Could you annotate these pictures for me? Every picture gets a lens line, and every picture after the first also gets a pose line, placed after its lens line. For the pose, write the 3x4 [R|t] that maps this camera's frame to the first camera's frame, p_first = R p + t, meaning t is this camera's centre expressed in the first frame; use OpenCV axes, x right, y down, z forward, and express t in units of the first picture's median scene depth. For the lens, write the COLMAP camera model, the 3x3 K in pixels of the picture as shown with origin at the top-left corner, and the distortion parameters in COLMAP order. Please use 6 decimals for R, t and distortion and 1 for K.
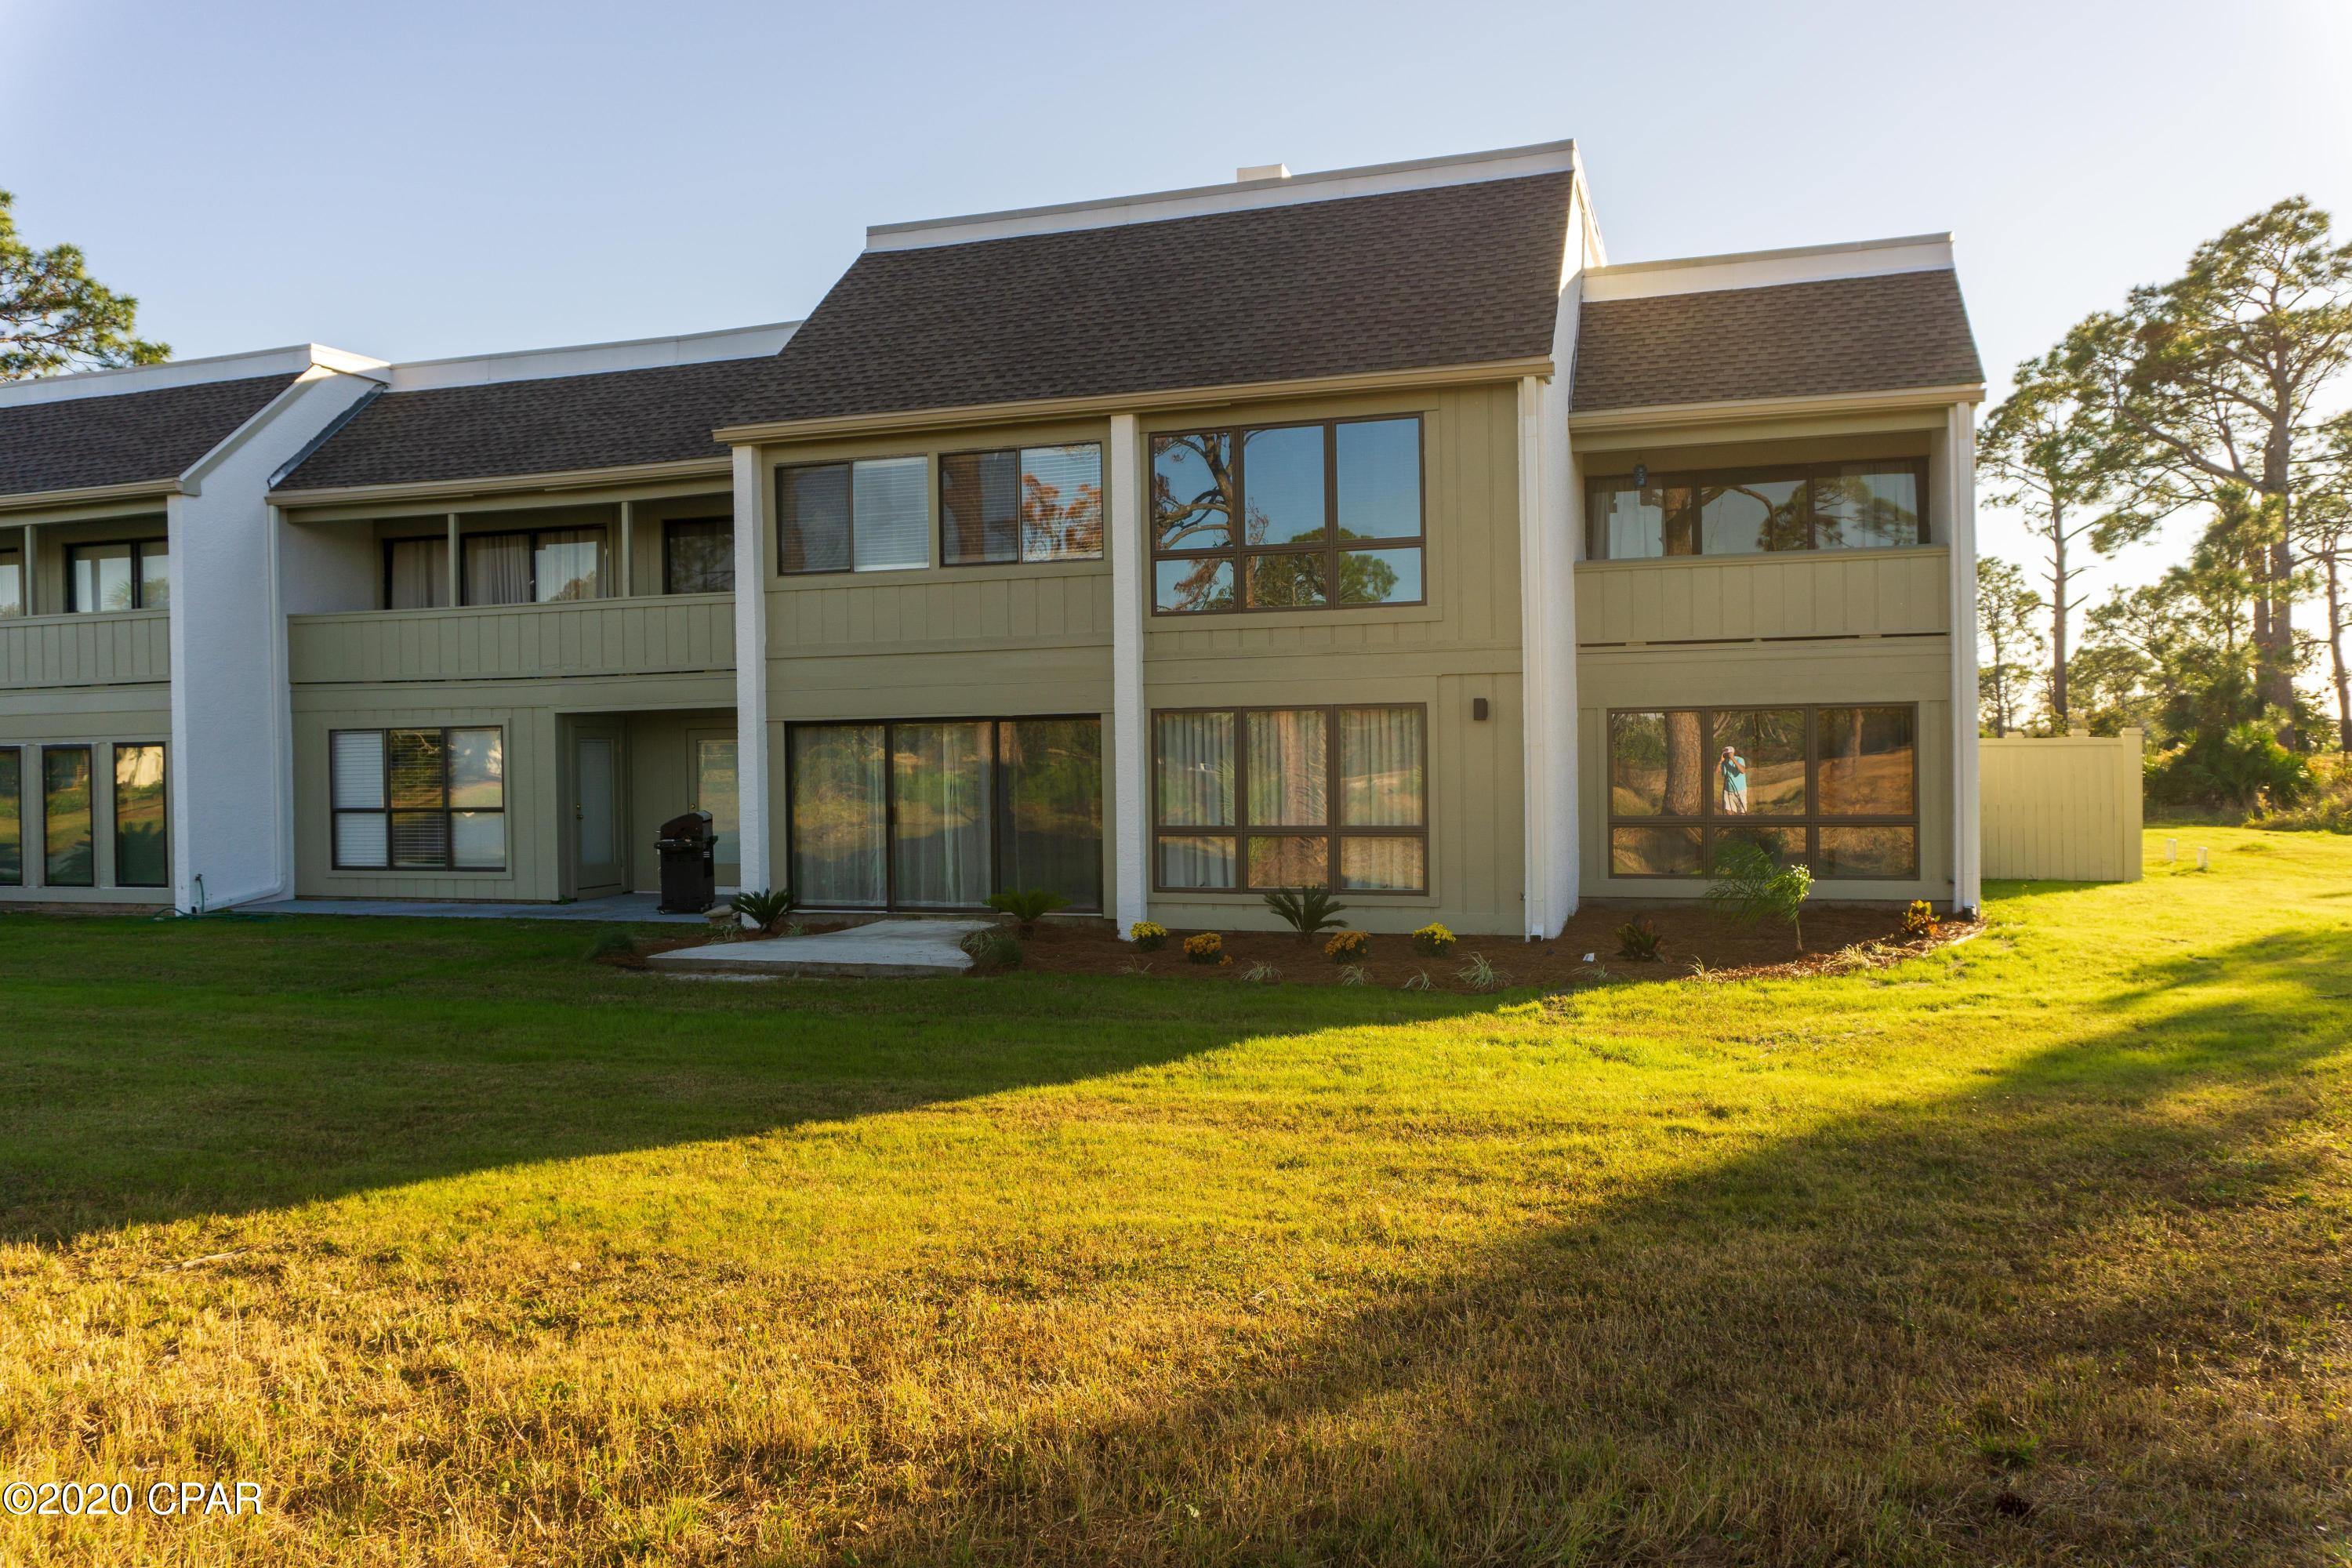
lens RADIAL K [[1693.7, 0, 1176.0], [0, 1693.7, 784.0], [0, 0, 1]] dist [0.004019, -0.034036]
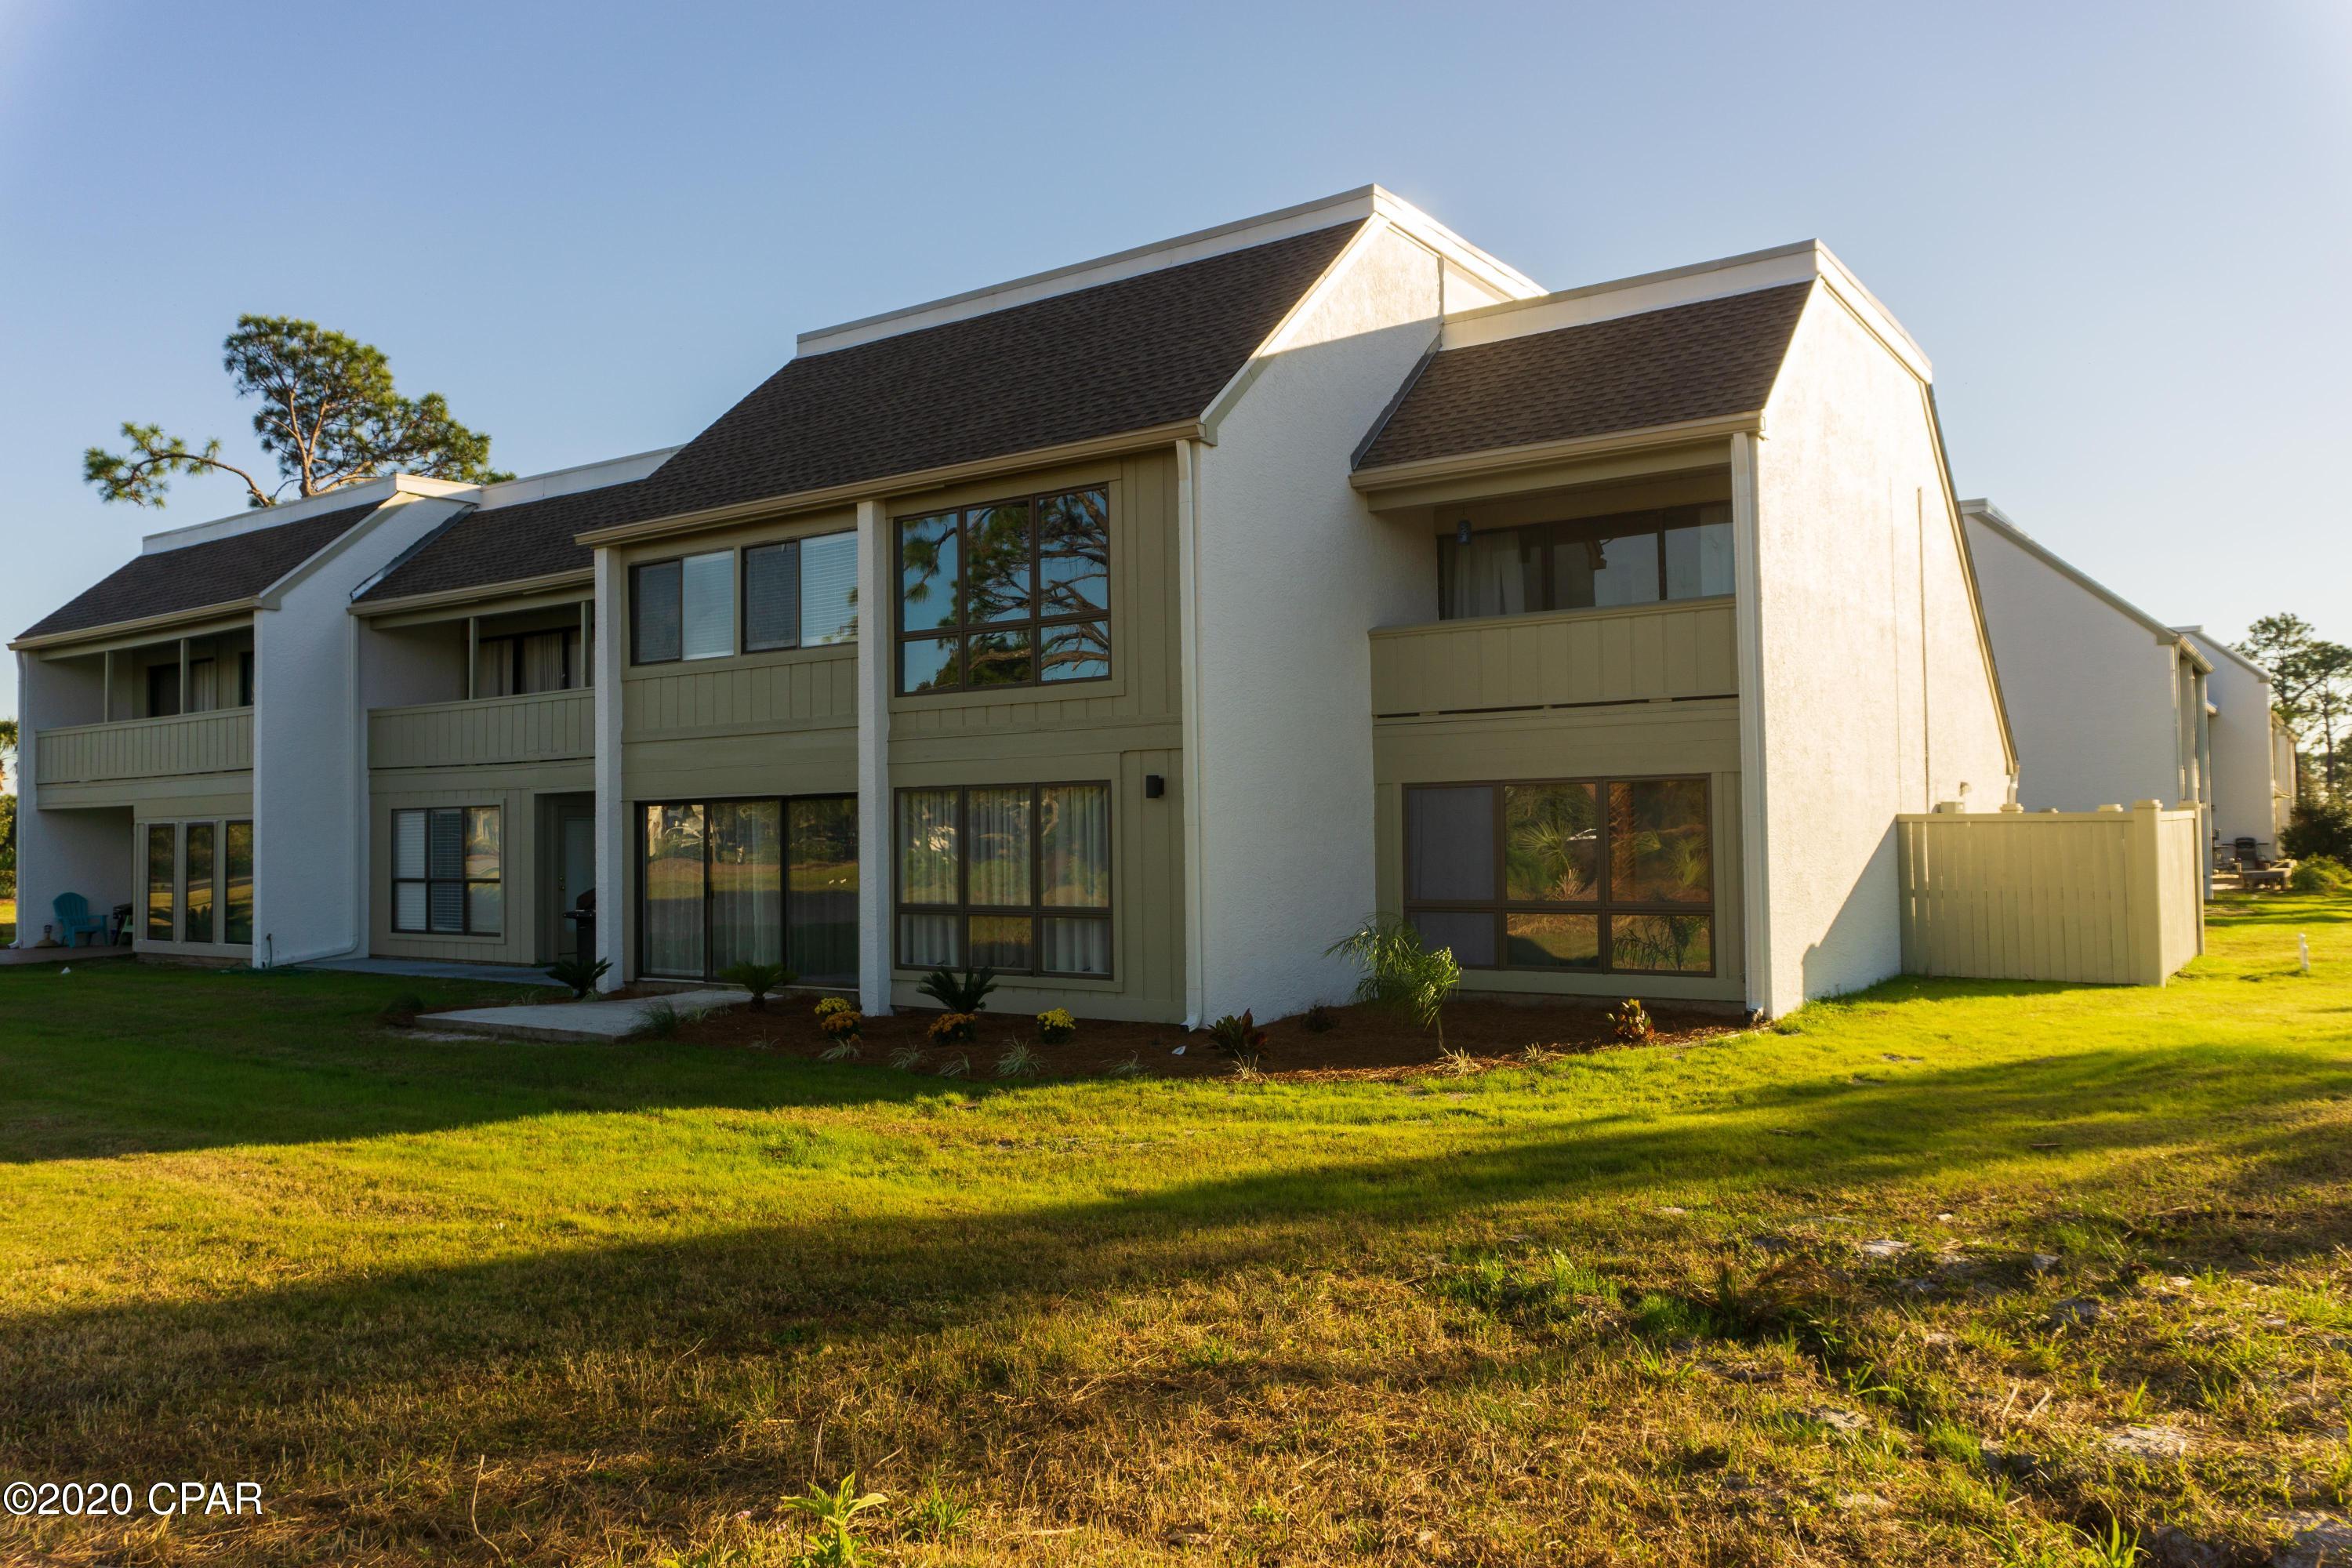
lens RADIAL K [[1693.7, 0, 1176.0], [0, 1693.7, 784.0], [0, 0, 1]] dist [0.004019, -0.034036]
pose [[0.957209, -0.007331, -0.289303, 0.356217], [-0.004919, 0.999123, -0.041592, -0.004454], [0.289354, 0.041236, 0.956333, 0.065063]]
